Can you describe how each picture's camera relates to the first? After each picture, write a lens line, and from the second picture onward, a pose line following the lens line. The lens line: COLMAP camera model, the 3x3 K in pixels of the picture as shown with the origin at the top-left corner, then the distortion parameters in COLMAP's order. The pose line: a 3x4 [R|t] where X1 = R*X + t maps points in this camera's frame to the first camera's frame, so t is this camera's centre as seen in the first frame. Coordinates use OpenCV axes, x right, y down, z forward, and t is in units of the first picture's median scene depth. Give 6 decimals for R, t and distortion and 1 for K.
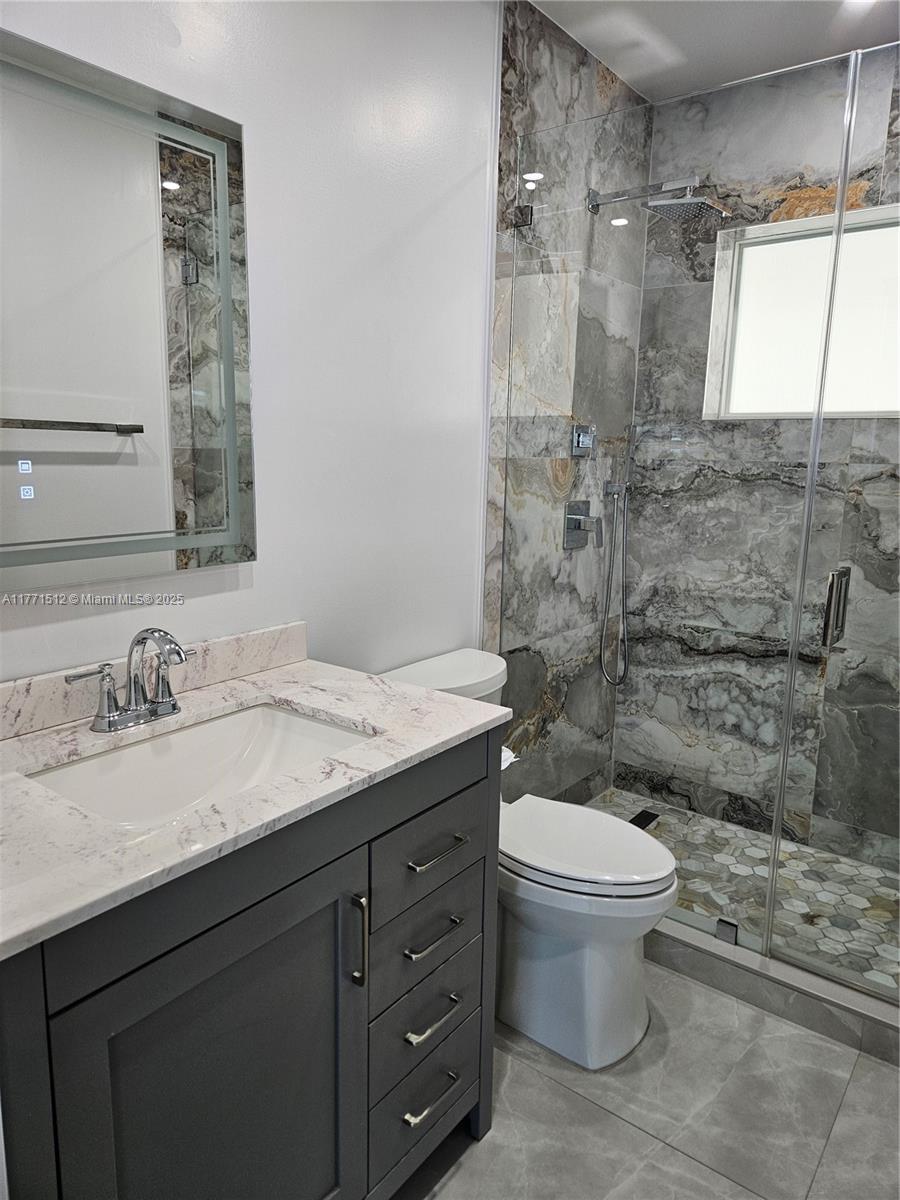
lens RADIAL K [[798.5, 0, 415.7], [0, 798.5, 598.1], [0, 0, 1]] dist [0.067455, -0.074506]
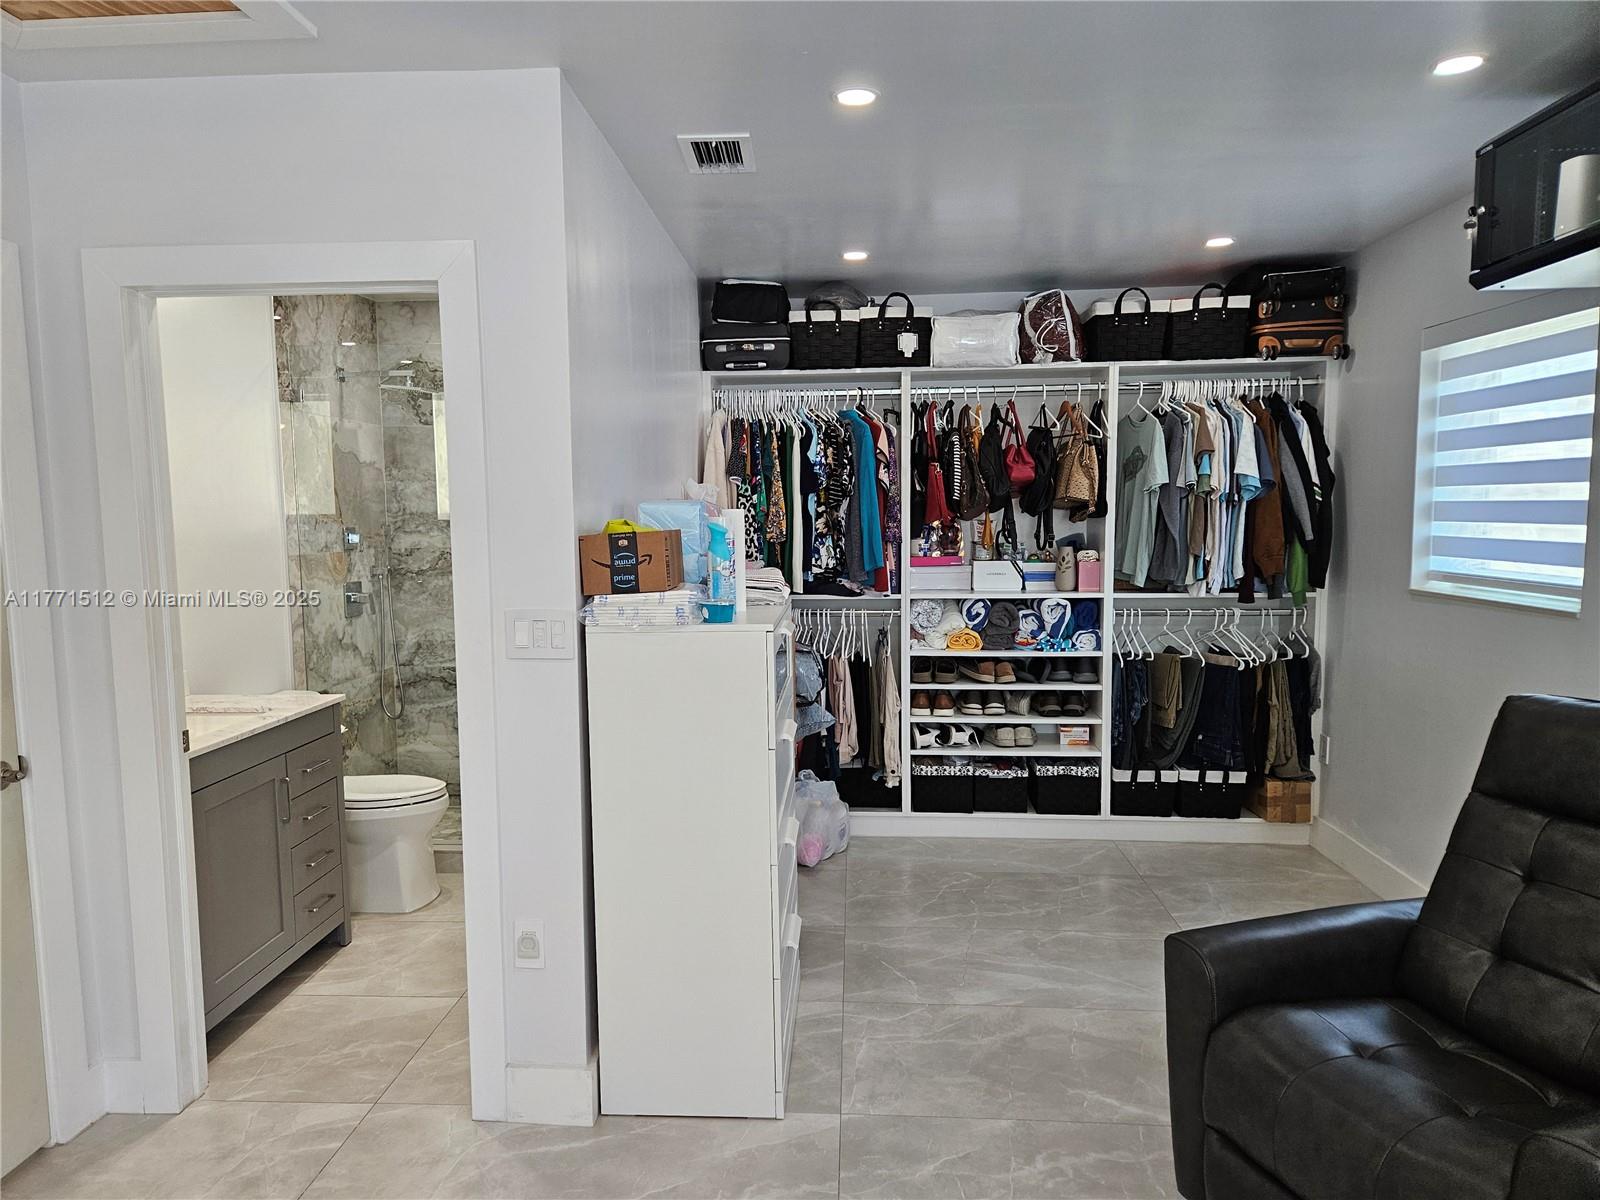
lens RADIAL K [[1044.8, 0, 803.7], [0, 1044.8, 606.2], [0, 0, 1]] dist [0.069715, -0.063776]
pose [[0.796953, -0.076958, 0.599119, -0.267622], [0.129890, 0.990482, -0.045551, 0.101924], [-0.589911, 0.114122, 0.799363, -0.889791]]
